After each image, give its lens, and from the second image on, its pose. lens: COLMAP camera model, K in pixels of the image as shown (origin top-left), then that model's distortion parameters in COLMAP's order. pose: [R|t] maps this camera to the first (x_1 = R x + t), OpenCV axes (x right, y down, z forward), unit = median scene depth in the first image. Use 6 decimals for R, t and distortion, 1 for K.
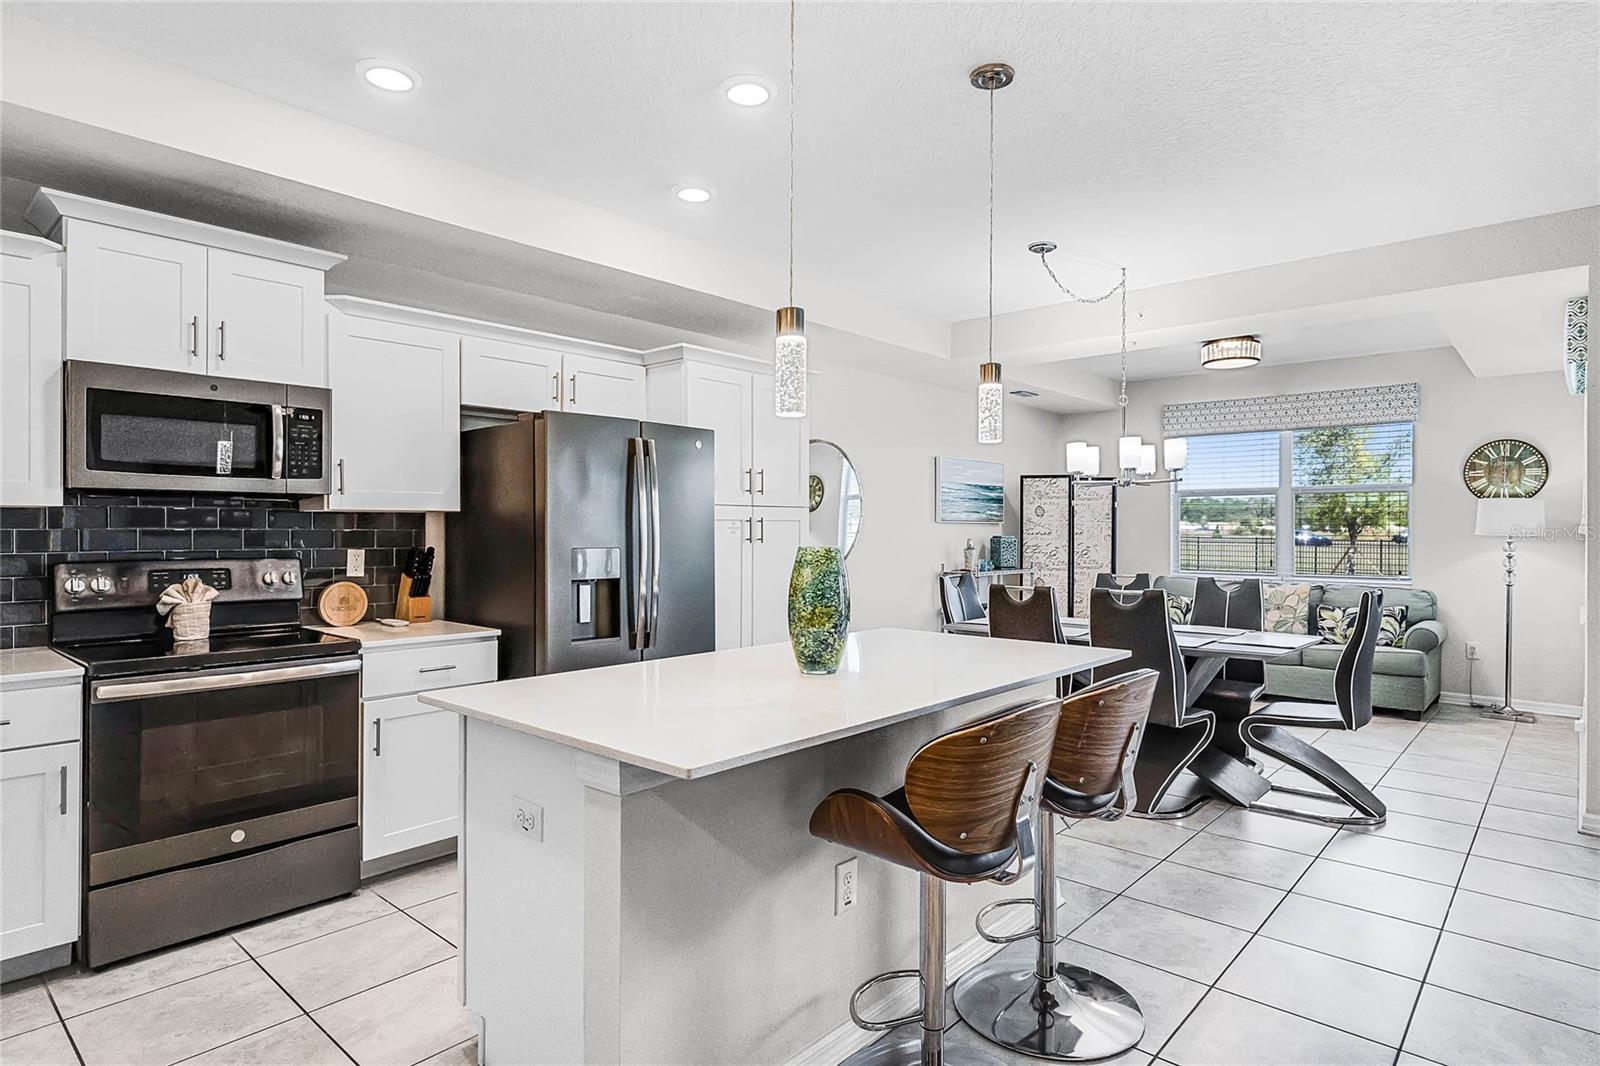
lens RADIAL K [[866.7, 0, 805.9], [0, 866.7, 527.0], [0, 0, 1]] dist [0.007105, -0.000441]
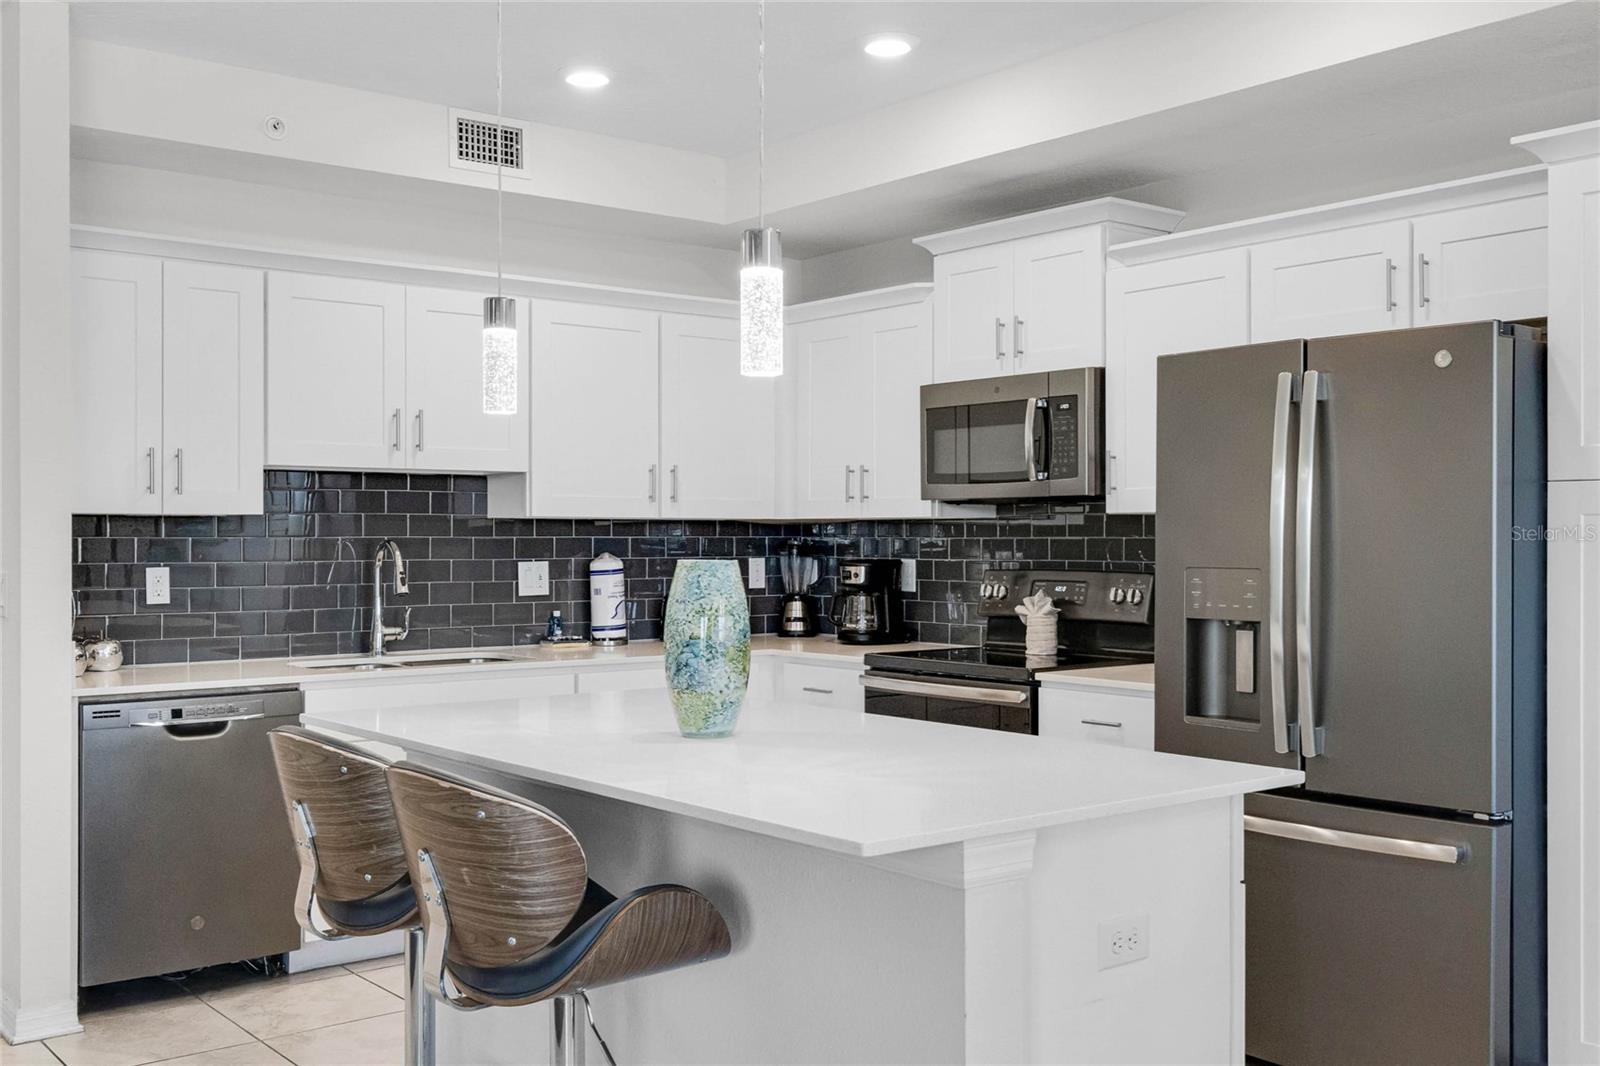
lens RADIAL K [[1585.6, 0, 799.6], [0, 1585.6, 540.2], [0, 0, 1]] dist [0.026357, 0.000000]
pose [[-0.166132, 0.000285, -0.986104, 1.116259], [-0.001215, 0.999999, 0.000493, 0.005391], [0.986103, 0.001280, -0.166131, 1.114351]]
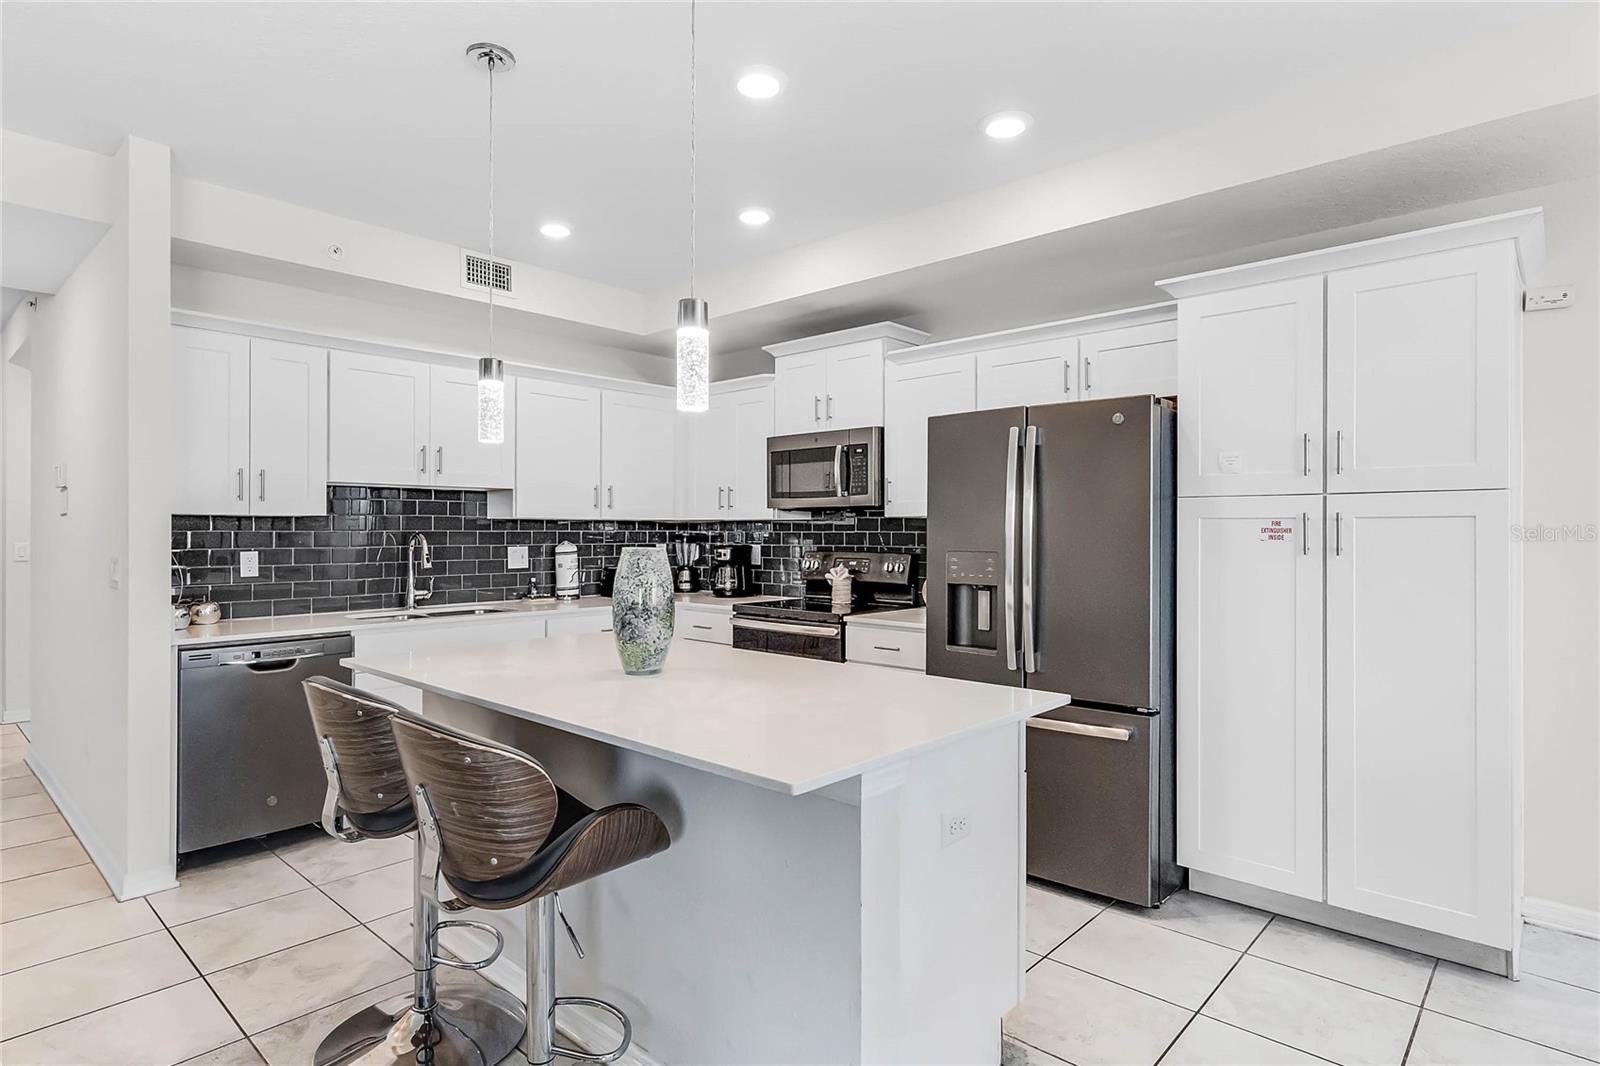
lens RADIAL K [[845.2, 0, 799.3], [0, 845.2, 530.8], [0, 0, 1]] dist [0.004689, 0.004679]
pose [[-0.014731, -0.001781, -0.999890, 0.851028], [-0.002725, 0.999995, -0.001741, 0.003993], [0.999888, 0.002699, -0.014736, 1.027774]]
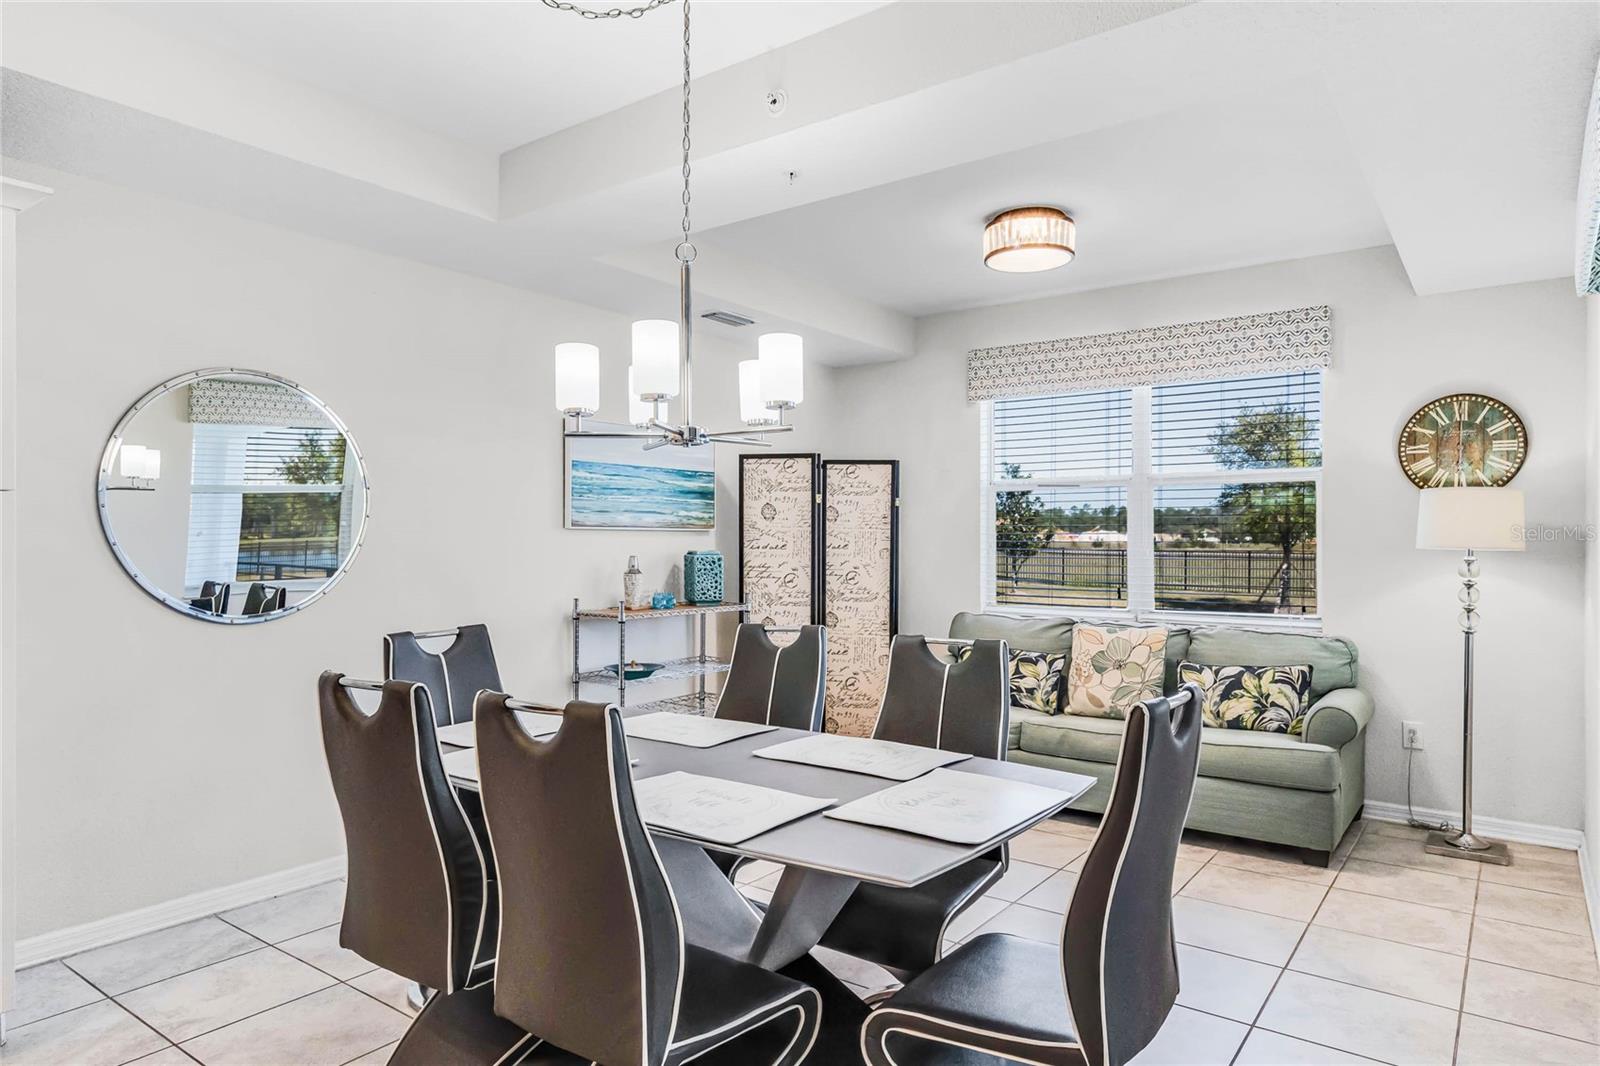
lens RADIAL K [[964.2, 0, 806.0], [0, 964.2, 536.9], [0, 0, 1]] dist [0.009307, -0.000989]
pose [[0.995827, 0.000263, 0.091263, 0.273722], [-0.000101, 0.999998, -0.001783, 0.001957], [-0.091263, 0.001766, 0.995825, 0.353440]]
